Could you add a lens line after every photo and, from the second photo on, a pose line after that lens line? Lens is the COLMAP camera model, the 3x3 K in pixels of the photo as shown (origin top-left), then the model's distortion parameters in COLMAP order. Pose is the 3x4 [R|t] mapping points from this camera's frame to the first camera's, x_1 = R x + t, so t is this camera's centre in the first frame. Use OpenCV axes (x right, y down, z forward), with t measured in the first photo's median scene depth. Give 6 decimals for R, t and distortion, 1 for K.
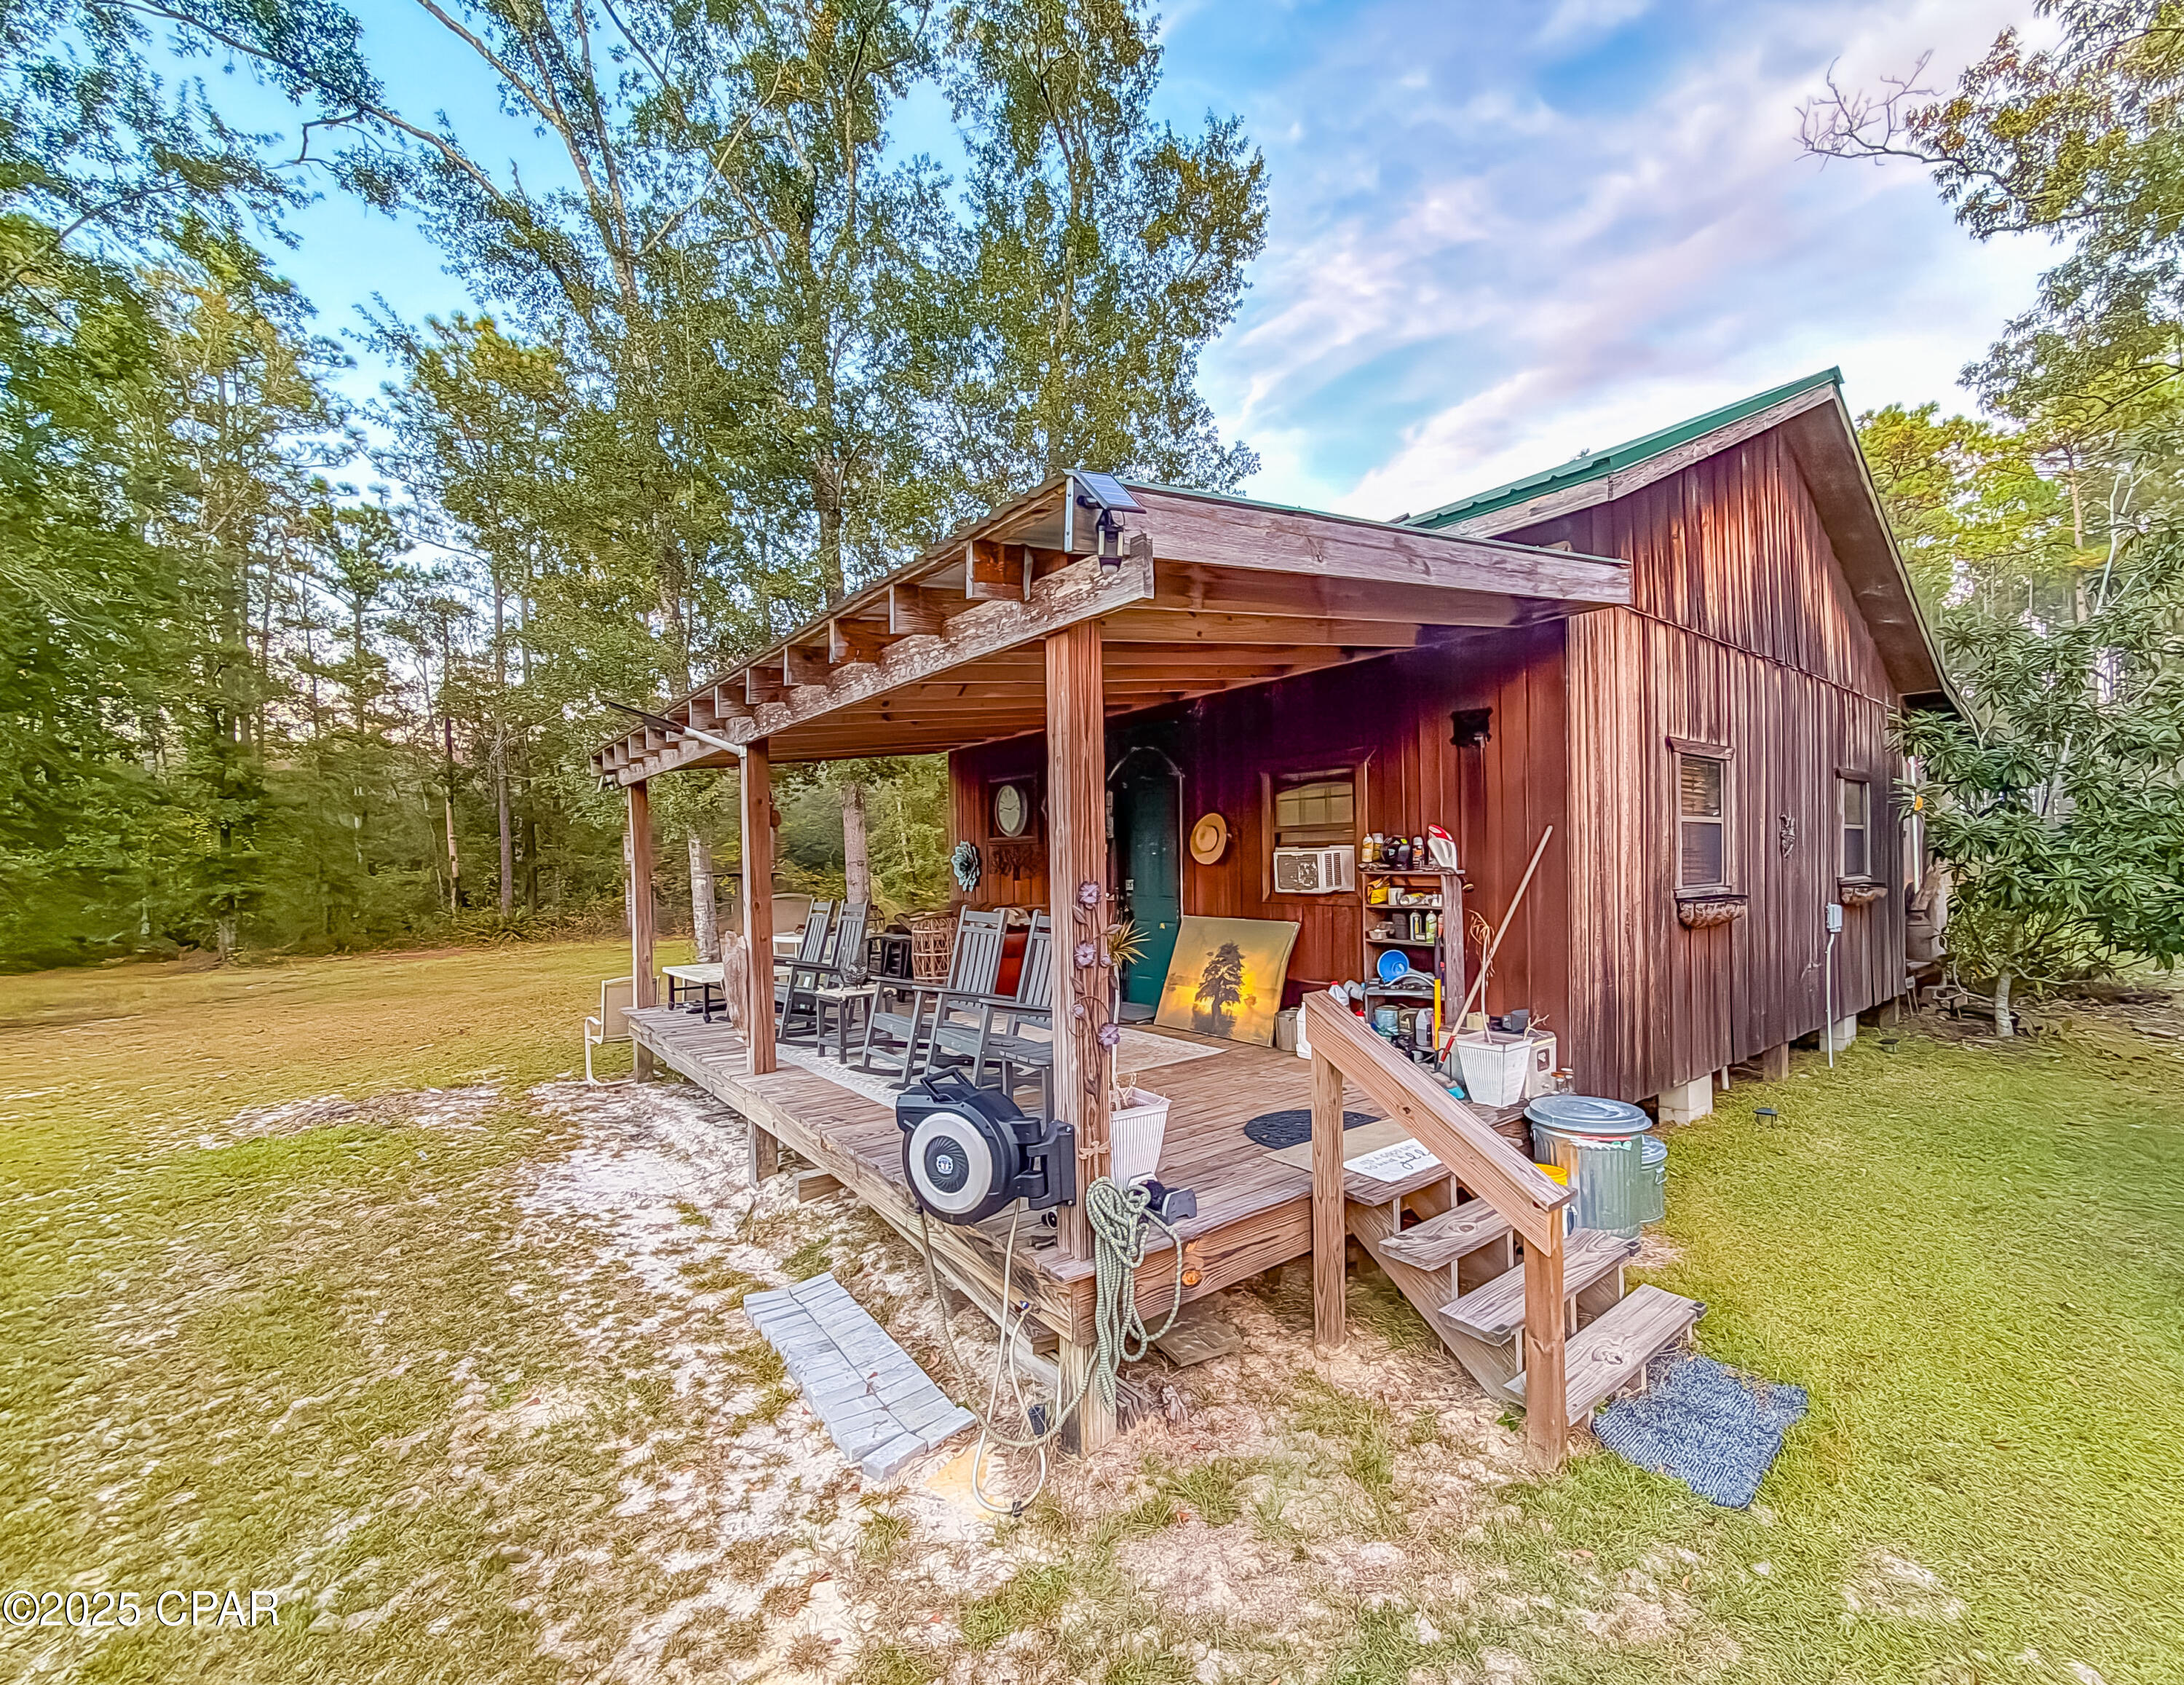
lens RADIAL K [[900.6, 0, 1097.4], [0, 900.6, 863.4], [0, 0, 1]] dist [0.000854, -0.000737]
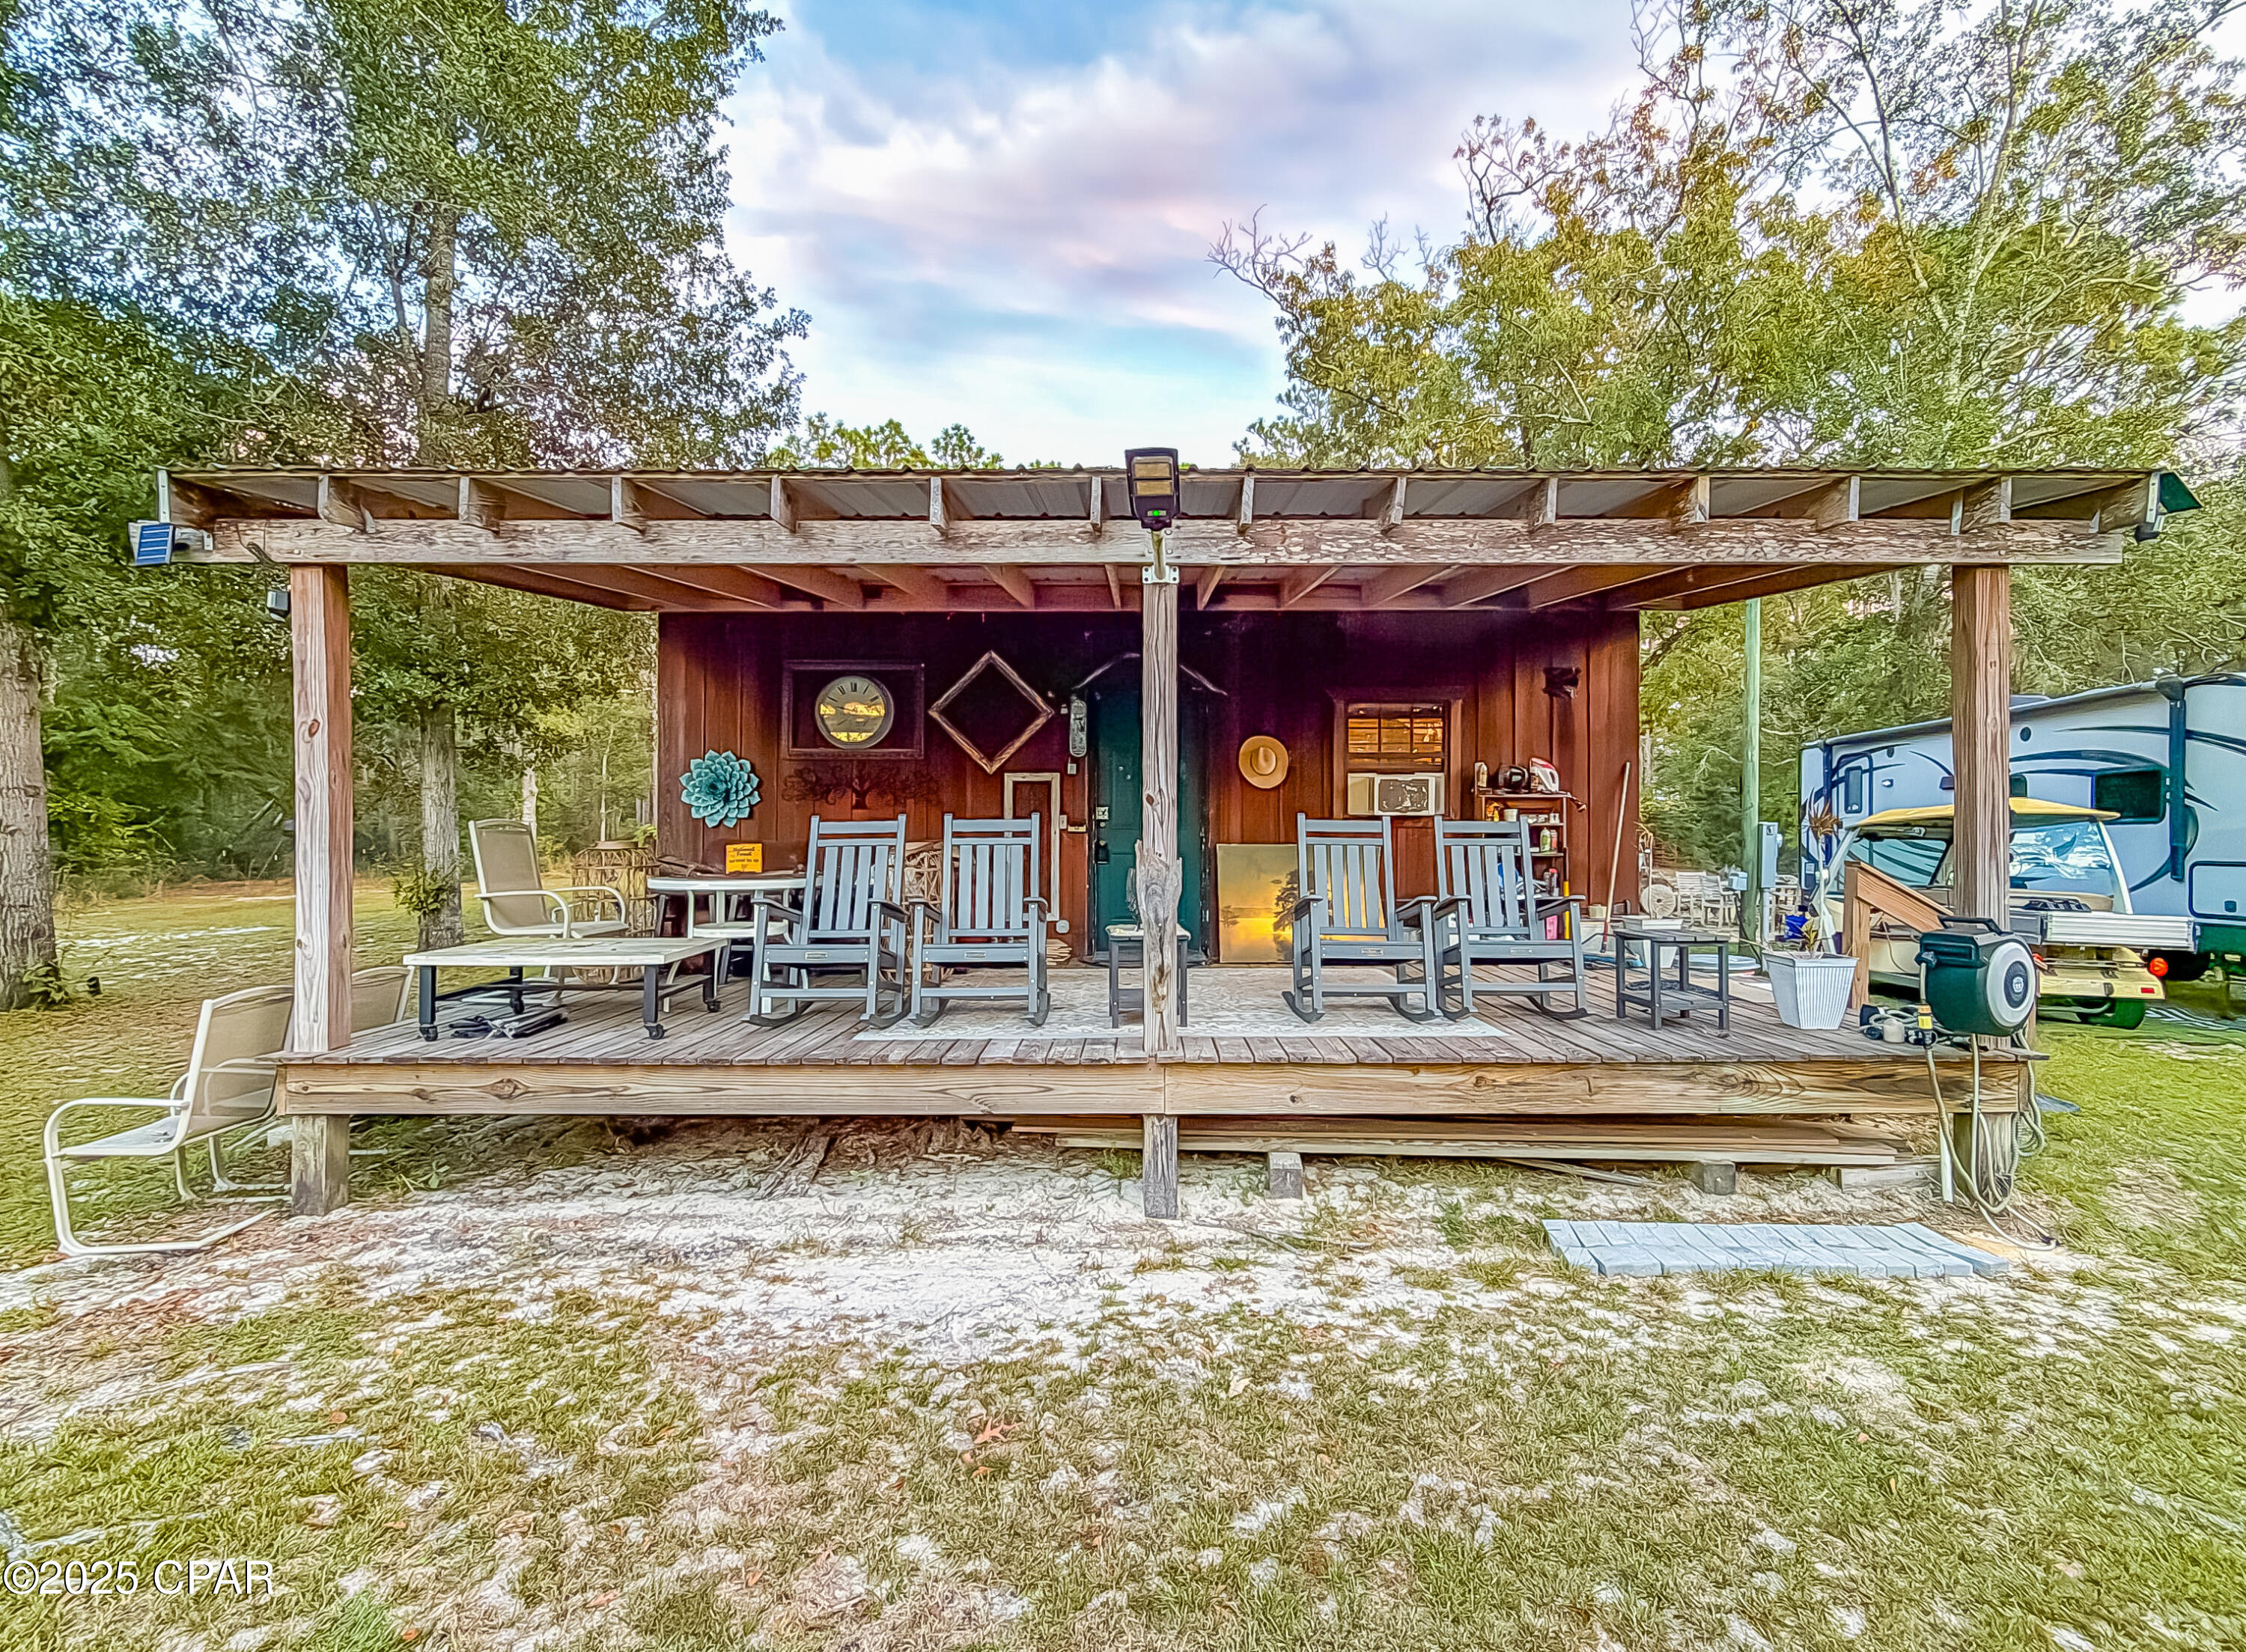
lens RADIAL K [[1022.5, 0, 1131.6], [0, 1022.5, 831.8], [0, 0, 1]] dist [0.000866, 0.000222]
pose [[0.628653, 0.019694, 0.777437, -1.056117], [-0.009747, 0.999800, -0.017445, 0.087866], [-0.777625, 0.003389, 0.628719, 0.564452]]
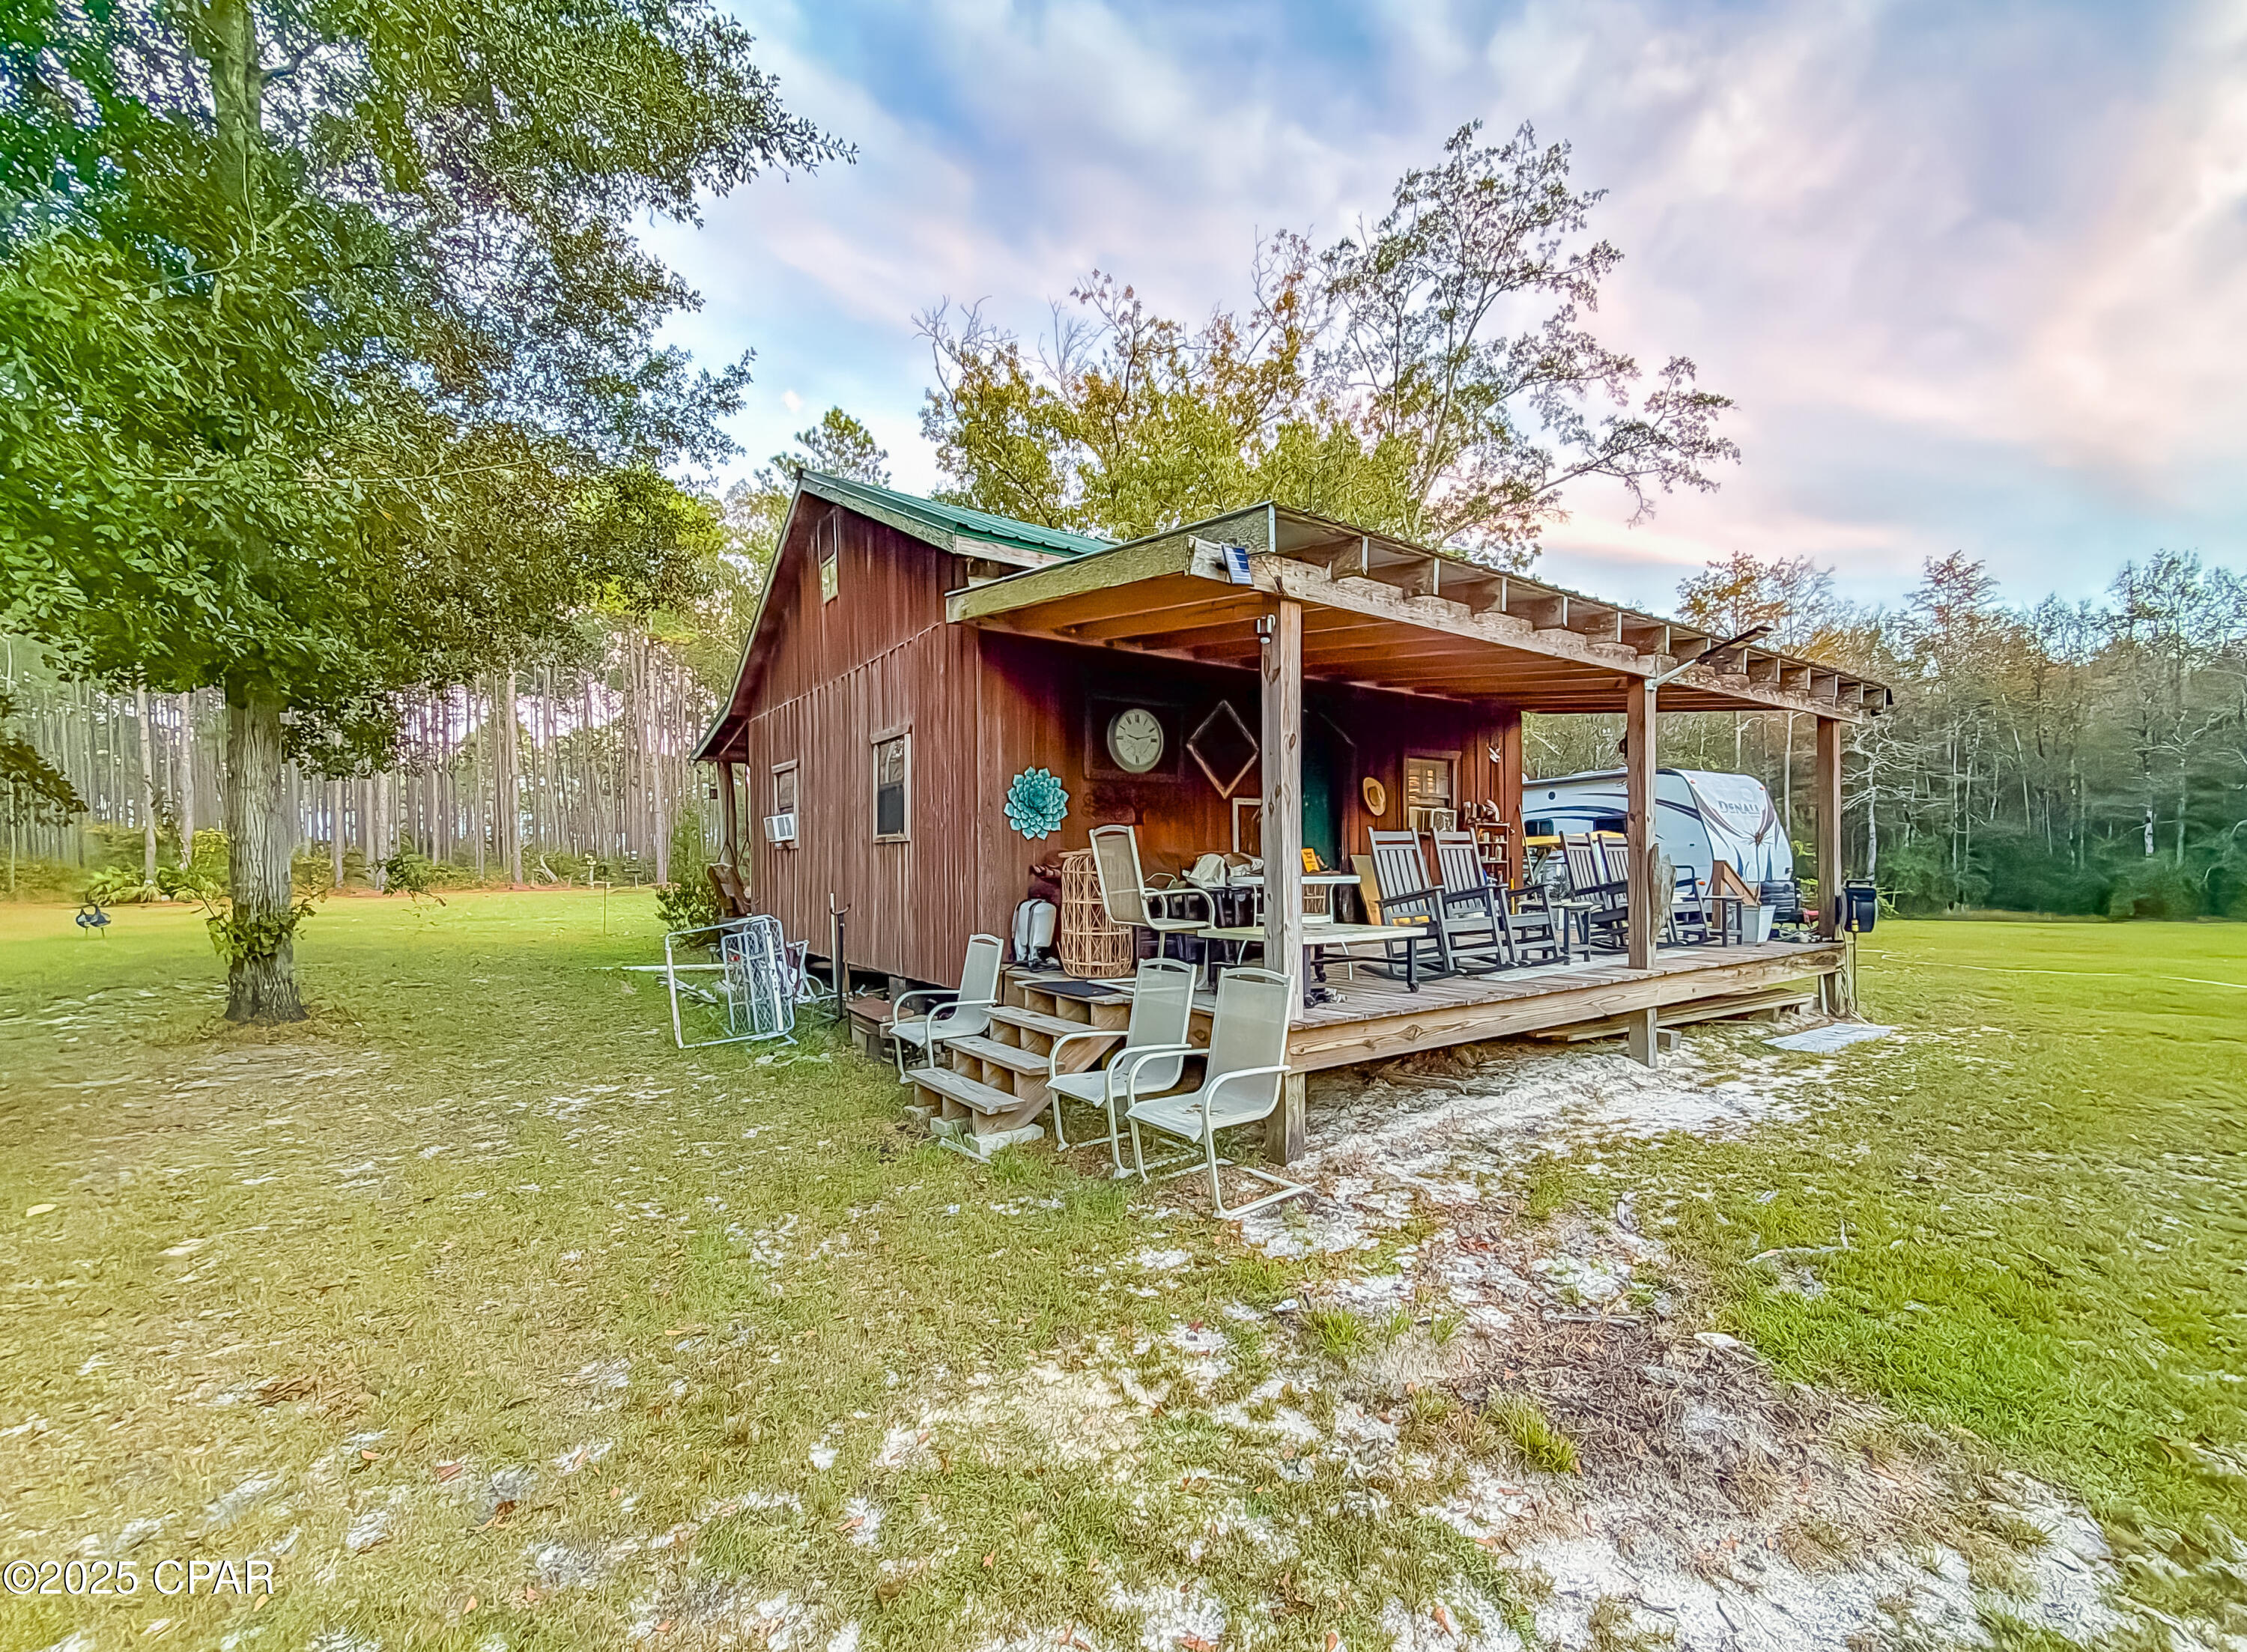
lens RADIAL K [[1023.0, 0, 1038.3], [0, 1023.0, 863.6], [0, 0, 1]] dist [0.000866, 0.000222]
pose [[0.051473, 0.021740, 0.998438, -1.849024], [0.007631, 0.999725, -0.022162, 0.133299], [-0.998645, 0.008760, 0.051293, 1.867116]]
